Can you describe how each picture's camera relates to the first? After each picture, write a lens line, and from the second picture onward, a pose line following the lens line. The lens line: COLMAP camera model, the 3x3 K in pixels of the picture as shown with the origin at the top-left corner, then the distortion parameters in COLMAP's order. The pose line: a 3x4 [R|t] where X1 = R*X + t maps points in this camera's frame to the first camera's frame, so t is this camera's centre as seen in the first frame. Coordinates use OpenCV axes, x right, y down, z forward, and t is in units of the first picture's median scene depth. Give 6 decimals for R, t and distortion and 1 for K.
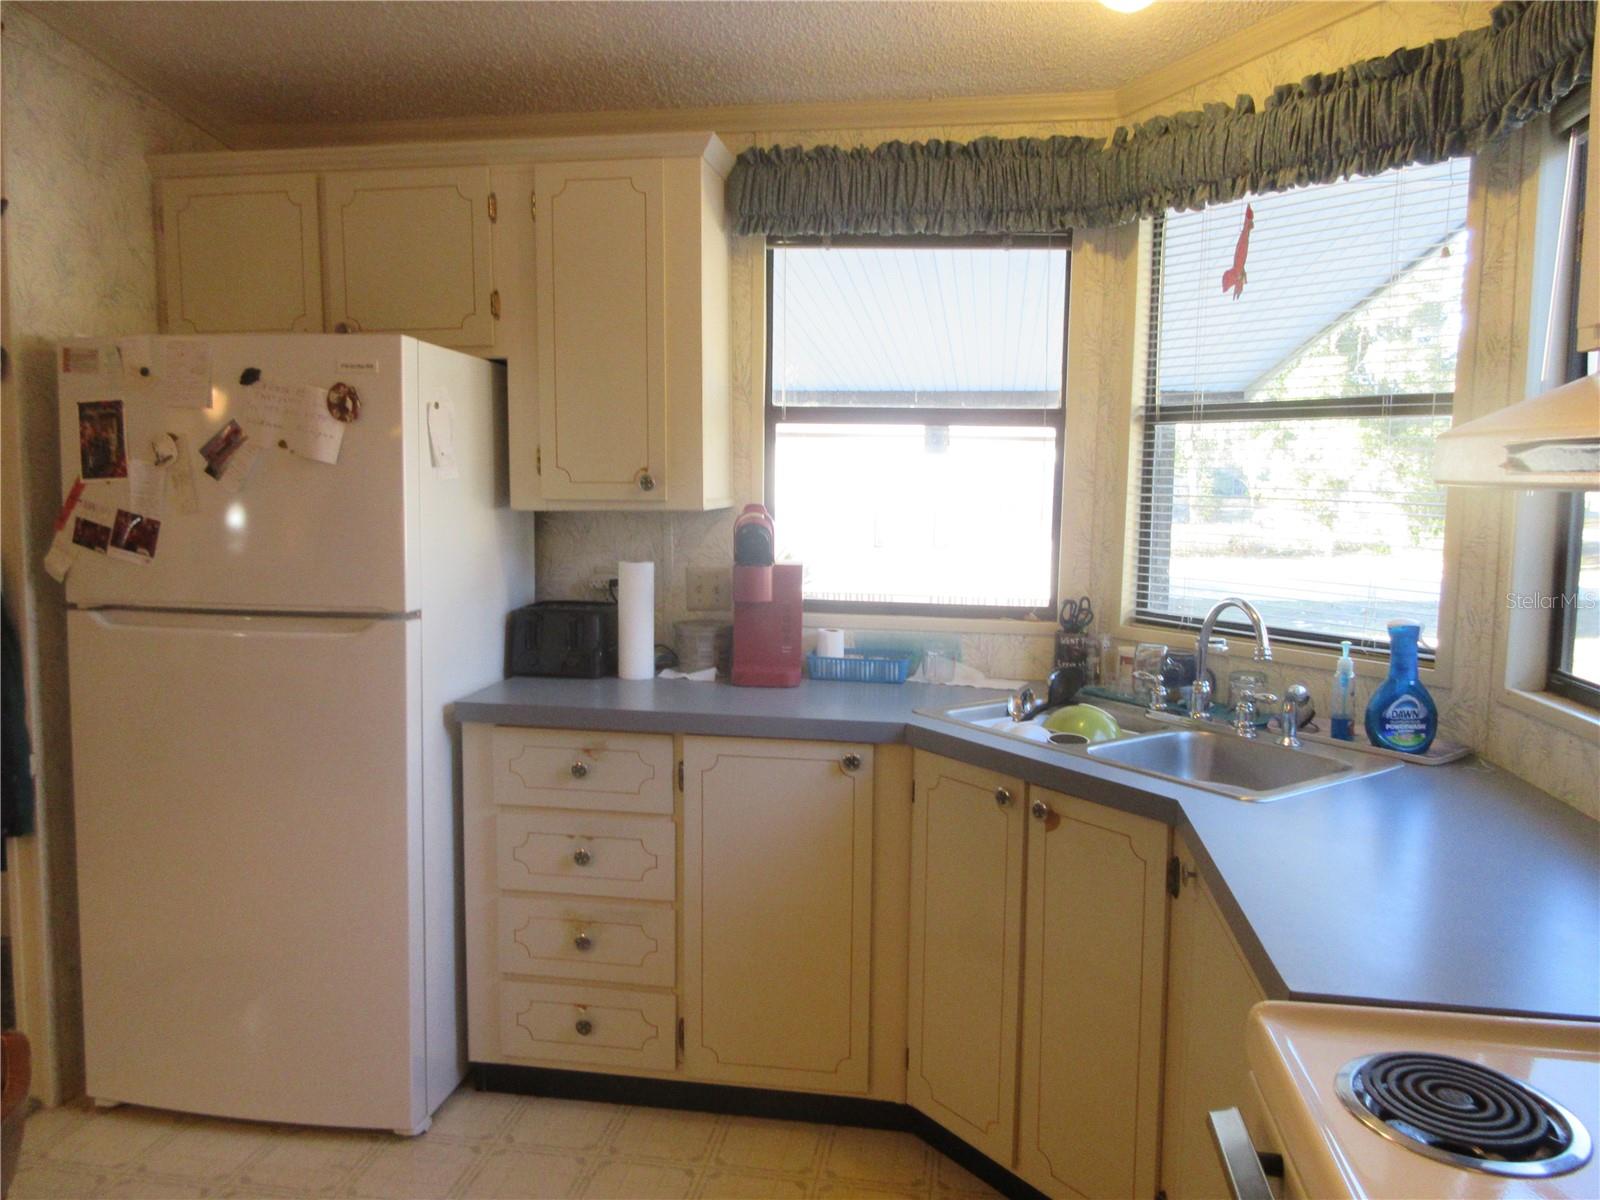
lens RADIAL K [[1171.3, 0, 802.1], [0, 1171.3, 589.7], [0, 0, 1]] dist [-0.016951, 0.001585]
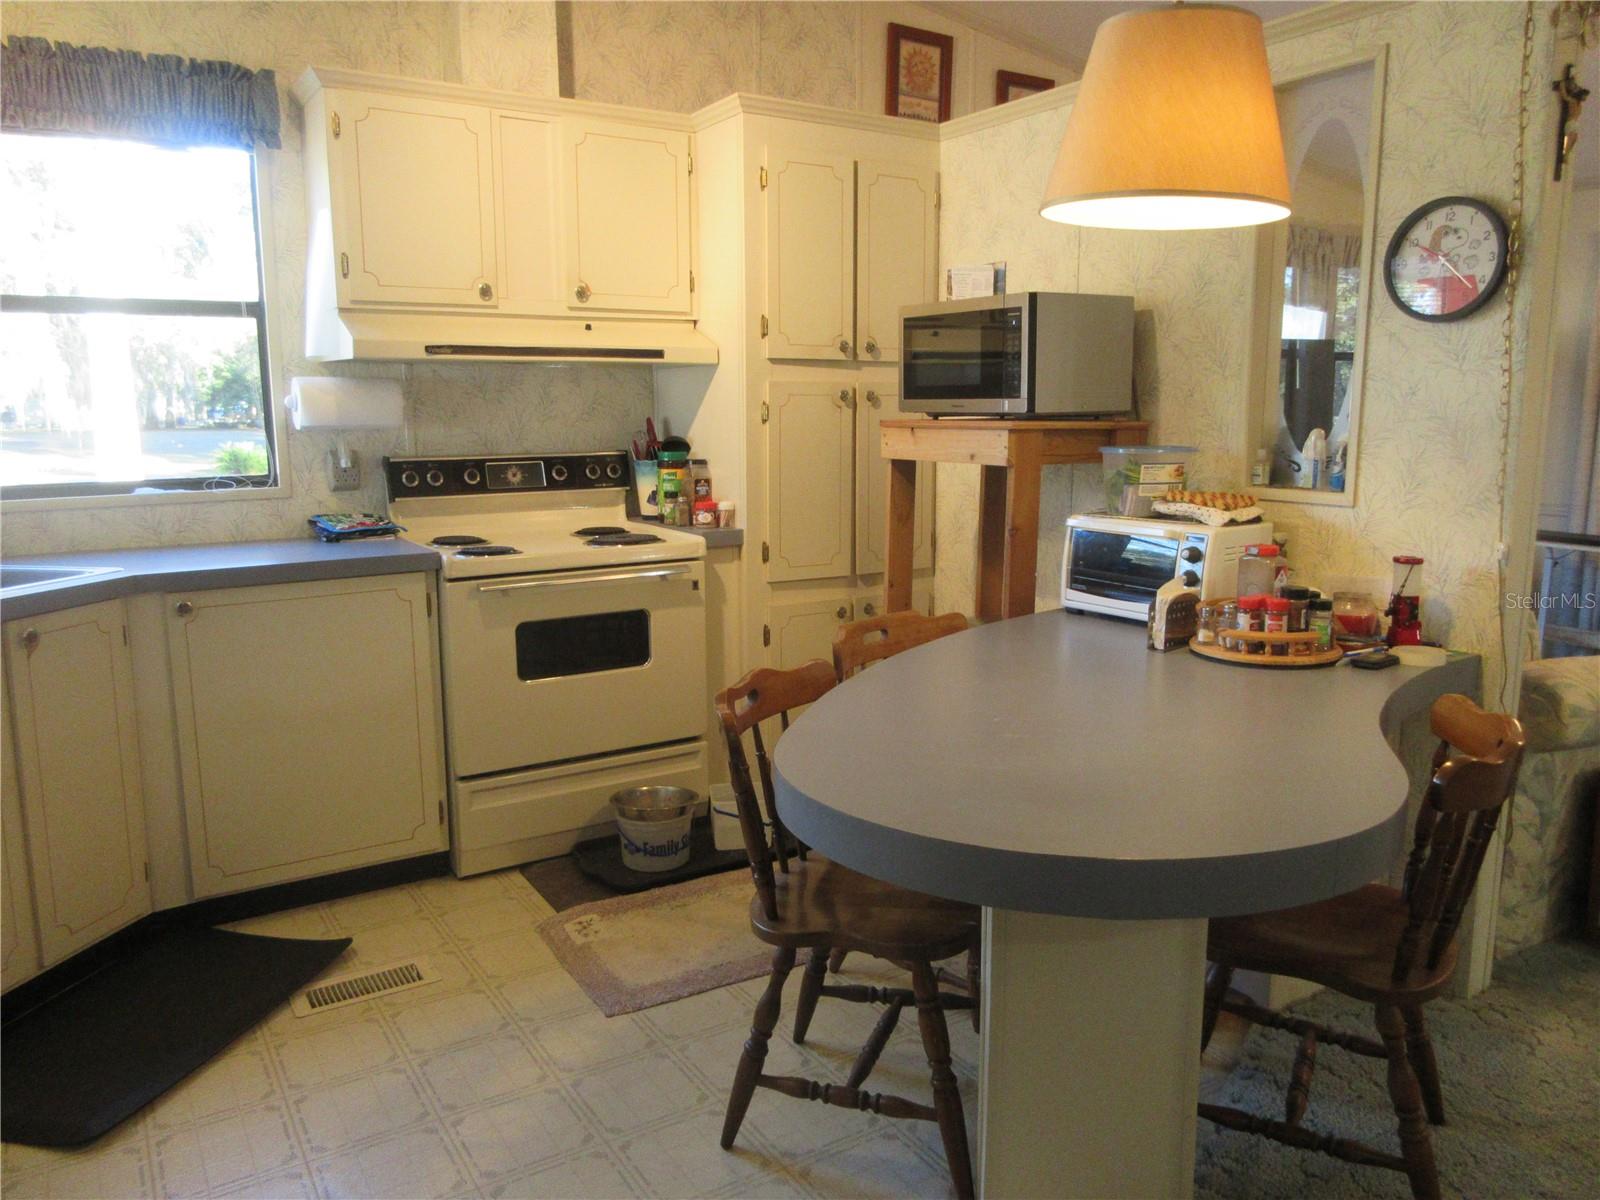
lens RADIAL K [[1171.3, 0, 798.9], [0, 1171.3, 599.3], [0, 0, 1]] dist [-0.016951, 0.001585]
pose [[-0.647457, -0.136236, 0.749826, -1.020438], [0.079883, 0.966340, 0.244552, -0.061940], [-0.757904, 0.218235, -0.614781, 0.964261]]
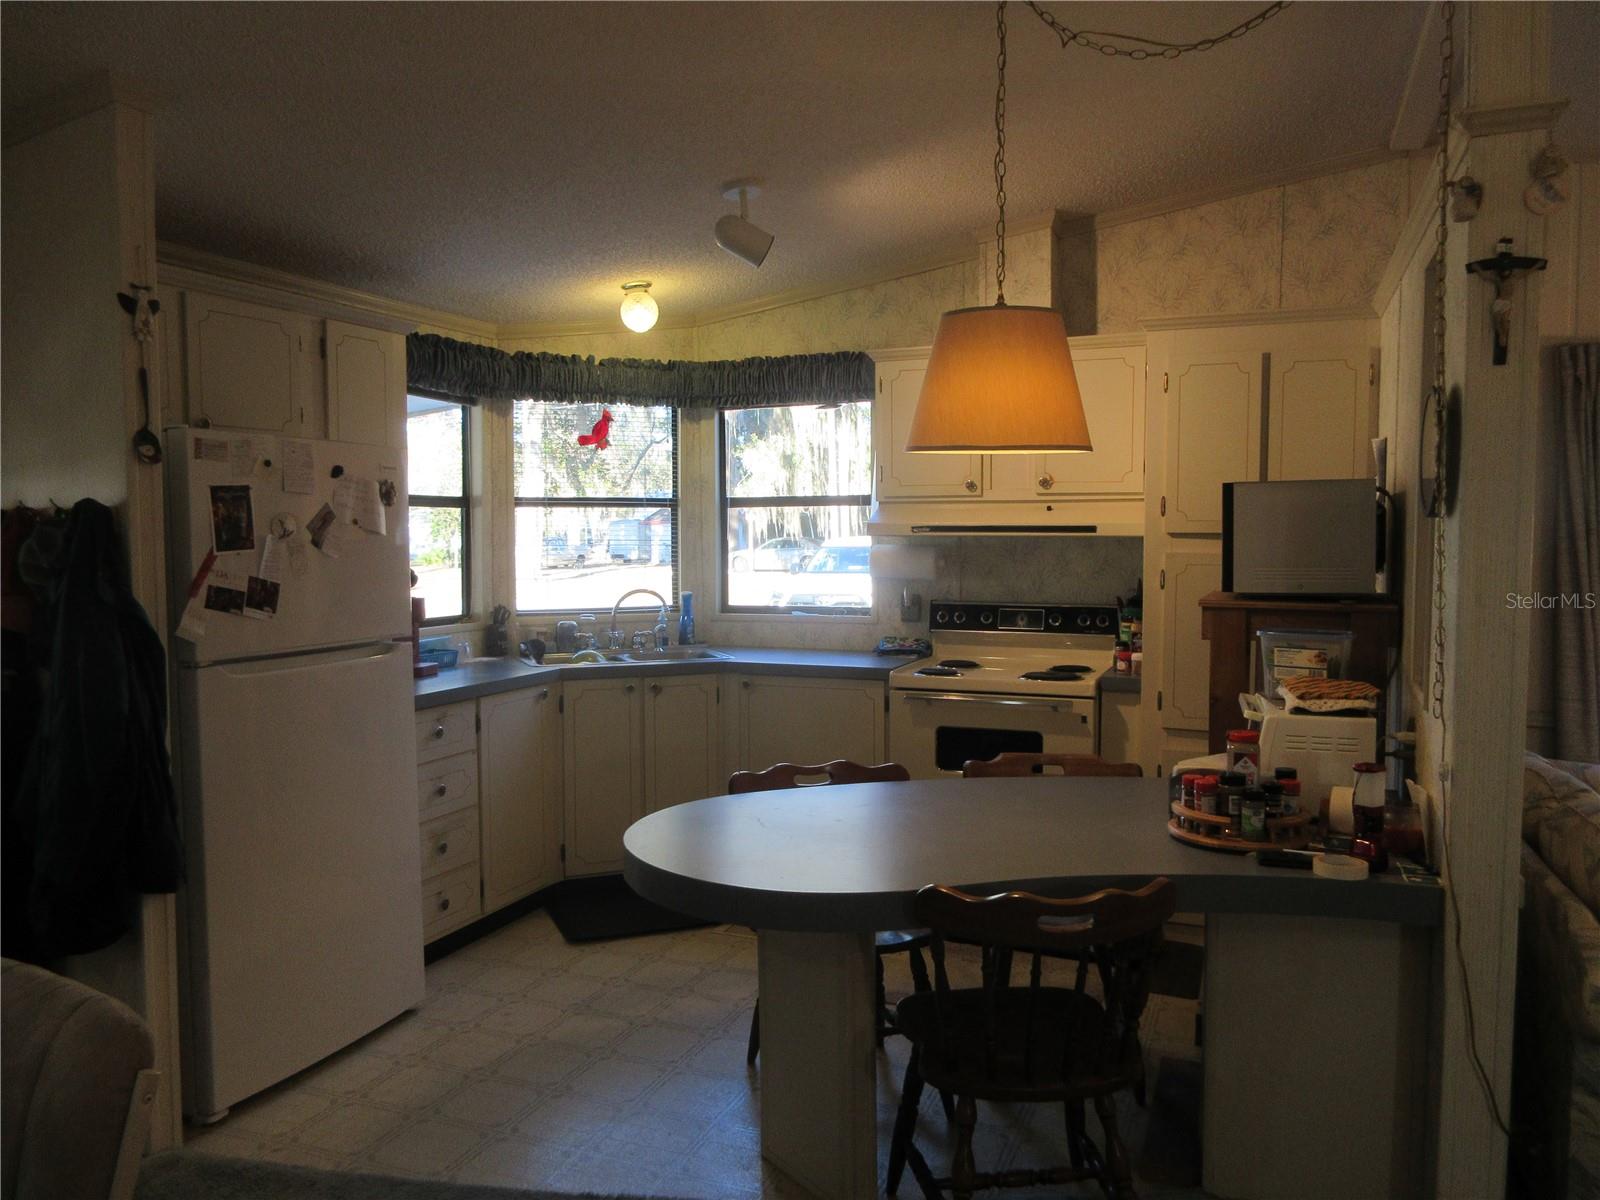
lens RADIAL K [[1171.3, 0, 790.7], [0, 1171.3, 597.5], [0, 0, 1]] dist [-0.016951, 0.001585]
pose [[0.243292, -0.066509, 0.967670, -1.606518], [0.109206, 0.993181, 0.040806, -0.034791], [-0.963786, 0.095748, 0.248896, 0.165656]]
